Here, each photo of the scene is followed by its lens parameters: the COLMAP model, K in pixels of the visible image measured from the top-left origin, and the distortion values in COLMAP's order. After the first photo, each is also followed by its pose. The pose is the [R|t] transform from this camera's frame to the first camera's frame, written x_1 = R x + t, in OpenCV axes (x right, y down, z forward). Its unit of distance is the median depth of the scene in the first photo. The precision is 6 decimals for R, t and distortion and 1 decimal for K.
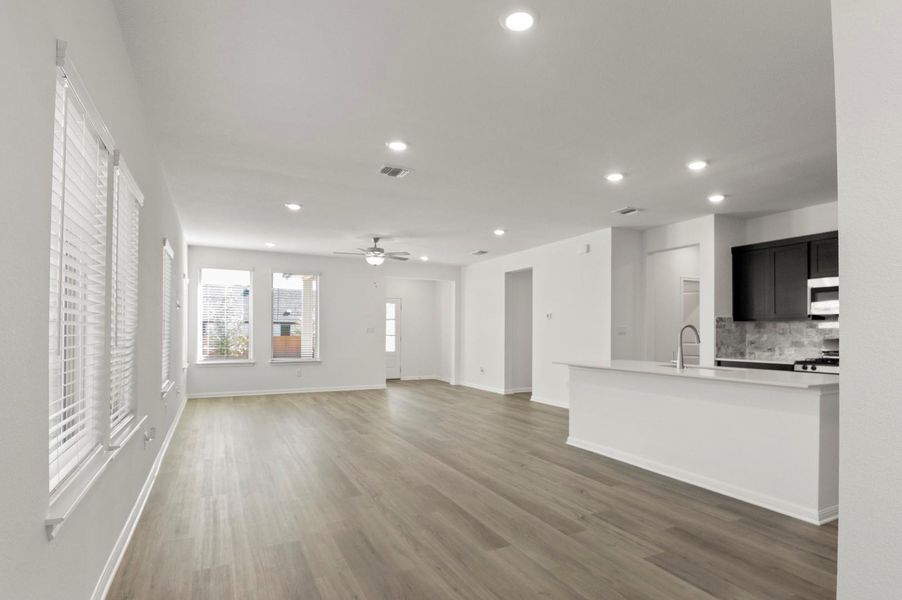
lens RADIAL K [[479.1, 0, 471.2], [0, 479.1, 327.3], [0, 0, 1]] dist [-0.009536, -0.000919]
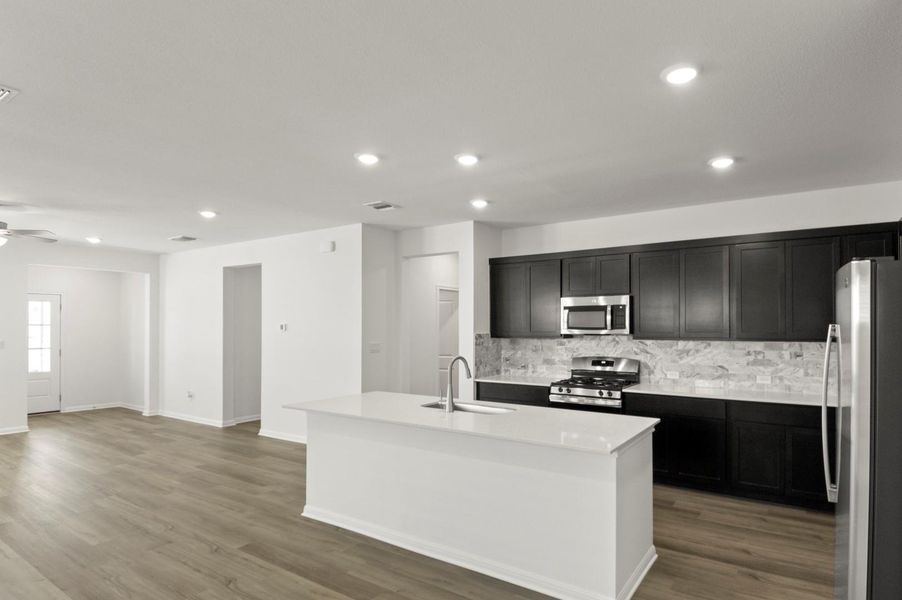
lens RADIAL K [[488.2, 0, 471.5], [0, 488.2, 325.6], [0, 0, 1]] dist [0.040042, -0.051432]
pose [[0.871778, -0.001760, 0.489898, 0.046261], [-0.002254, 0.999969, 0.007604, -0.042161], [-0.489896, -0.007733, 0.871747, 0.180593]]
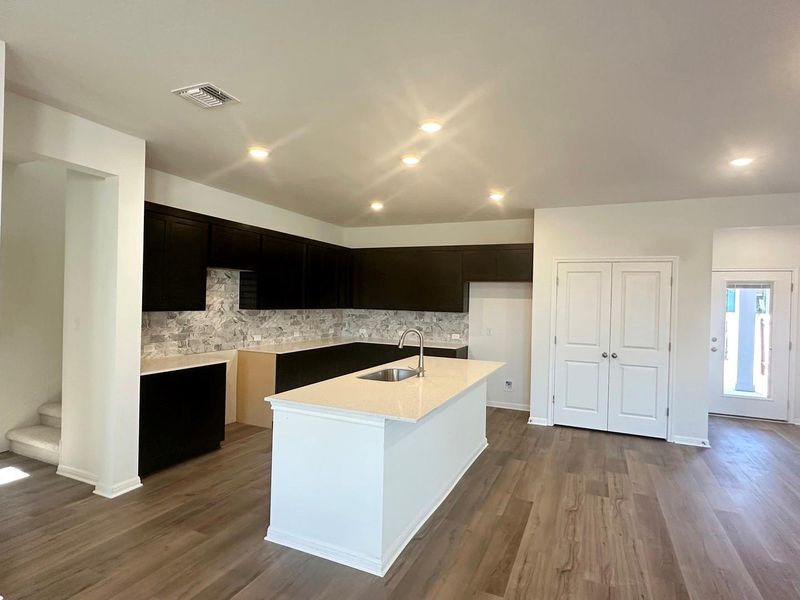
lens RADIAL K [[445.8, 0, 392.9], [0, 445.8, 300.7], [0, 0, 1]] dist [-0.002798, -0.000361]
pose [[-0.617385, -0.021317, 0.786372, -0.138617], [-0.037433, 0.999297, -0.002300, -0.038460], [-0.785770, -0.030856, -0.617749, 1.046973]]
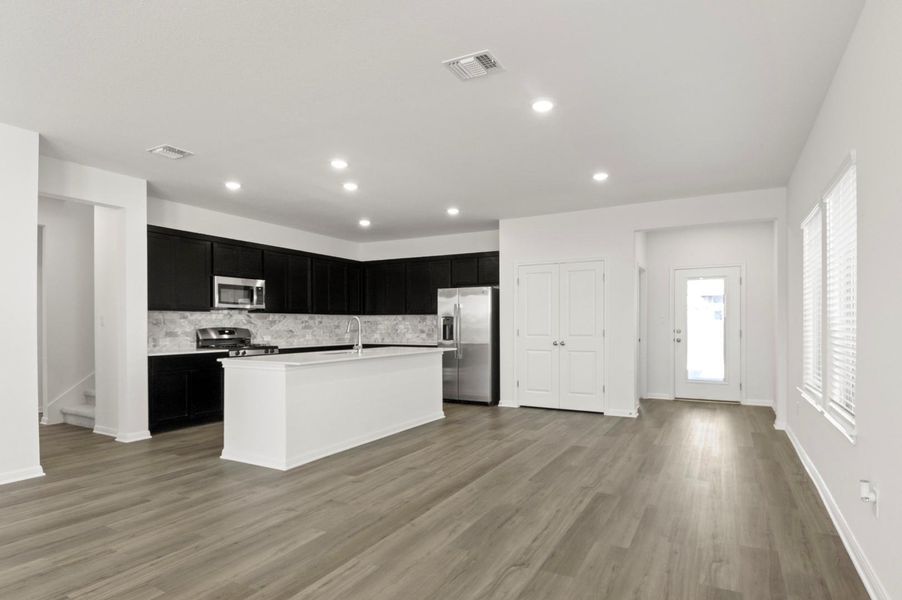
lens RADIAL K [[488.2, 0, 471.5], [0, 488.2, 325.6], [0, 0, 1]] dist [0.040042, -0.051432]
pose [[-0.575819, -0.005092, 0.817561, -0.489169], [-0.010227, 0.999947, -0.000975, 0.010073], [-0.817513, -0.008923, -0.575841, 0.980660]]
